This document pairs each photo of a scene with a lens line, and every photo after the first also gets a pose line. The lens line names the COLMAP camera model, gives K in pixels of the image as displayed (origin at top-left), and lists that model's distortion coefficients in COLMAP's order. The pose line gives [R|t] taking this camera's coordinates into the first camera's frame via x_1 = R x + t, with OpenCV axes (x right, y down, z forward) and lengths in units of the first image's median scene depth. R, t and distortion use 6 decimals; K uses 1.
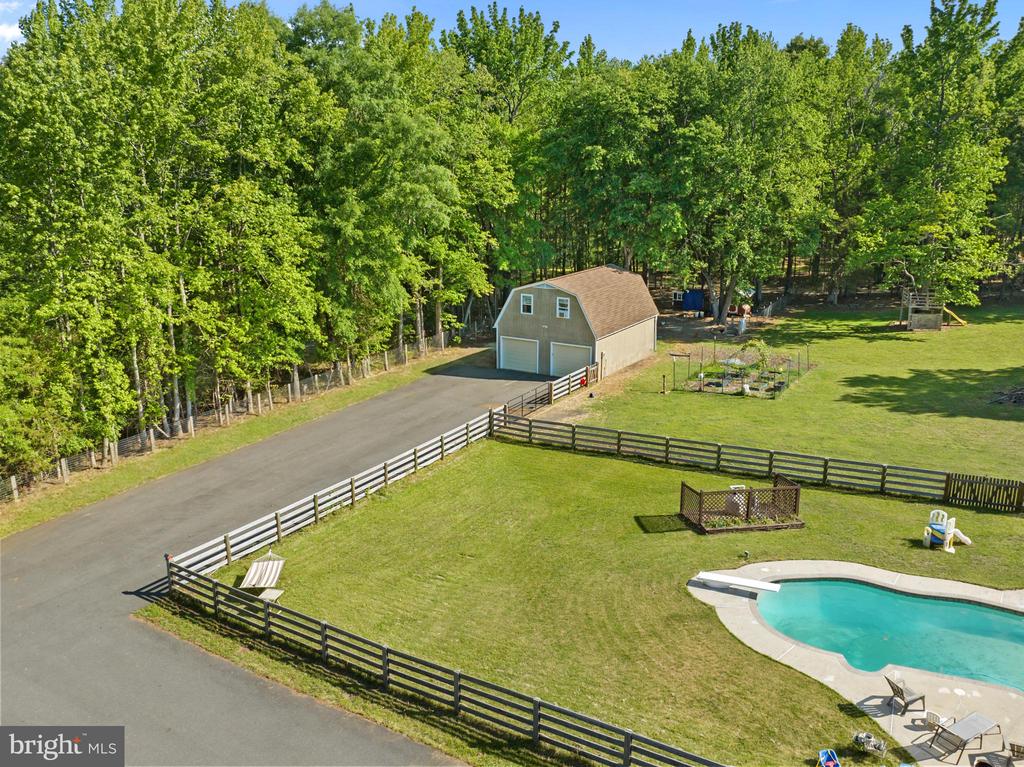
lens RADIAL K [[784.1, 0, 550.5], [0, 784.1, 384.4], [0, 0, 1]] dist [-0.057761, -0.006128]
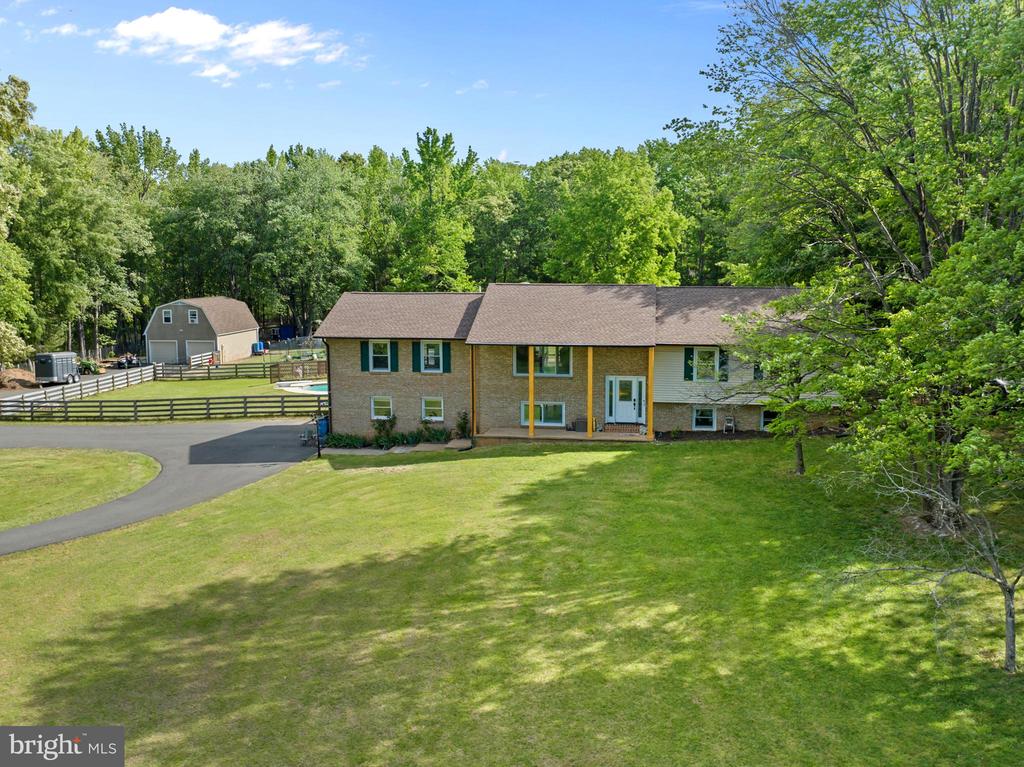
lens RADIAL K [[848.9, 0, 512.0], [0, 848.9, 383.5], [0, 0, 1]] dist [-0.053907, 0.002591]
pose [[0.913929, -0.055949, 0.401999, -0.074354], [0.116161, 0.985079, -0.126987, 0.279392], [-0.388896, 0.162754, 0.906792, -0.640049]]
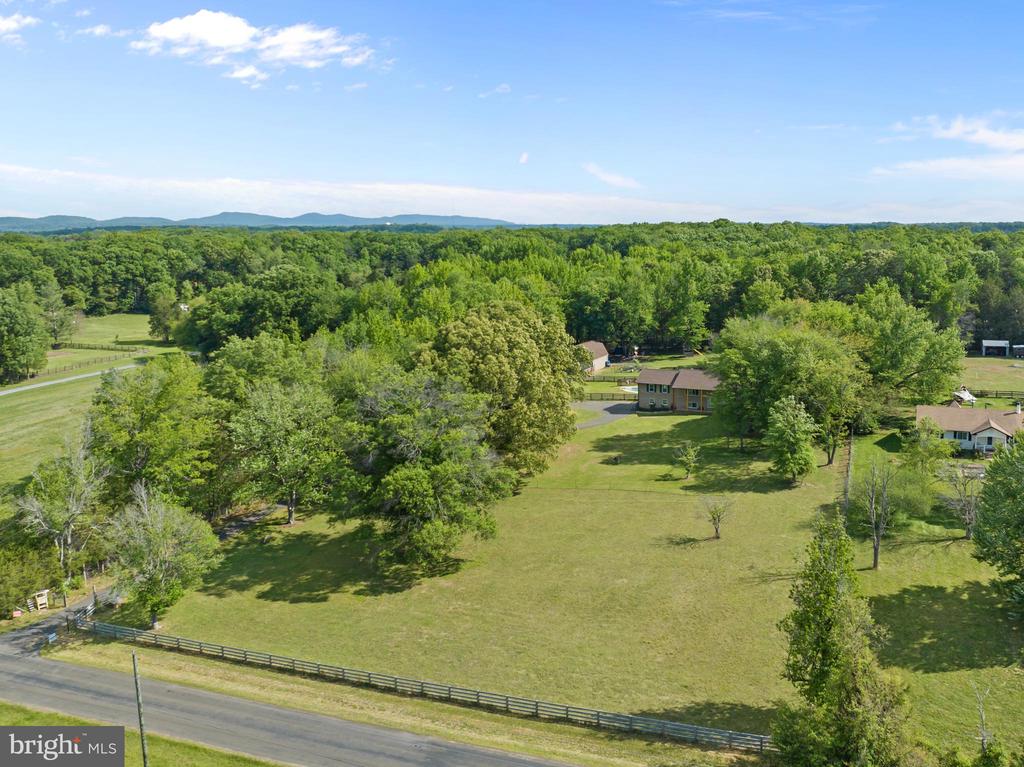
lens RADIAL K [[848.9, 0, 512.0], [0, 848.9, 383.5], [0, 0, 1]] dist [-0.053907, 0.002591]
pose [[0.997838, -0.040887, 0.051464, -0.476793], [0.046063, 0.993532, -0.103792, 0.402357], [-0.046887, 0.105938, 0.993267, -2.645559]]
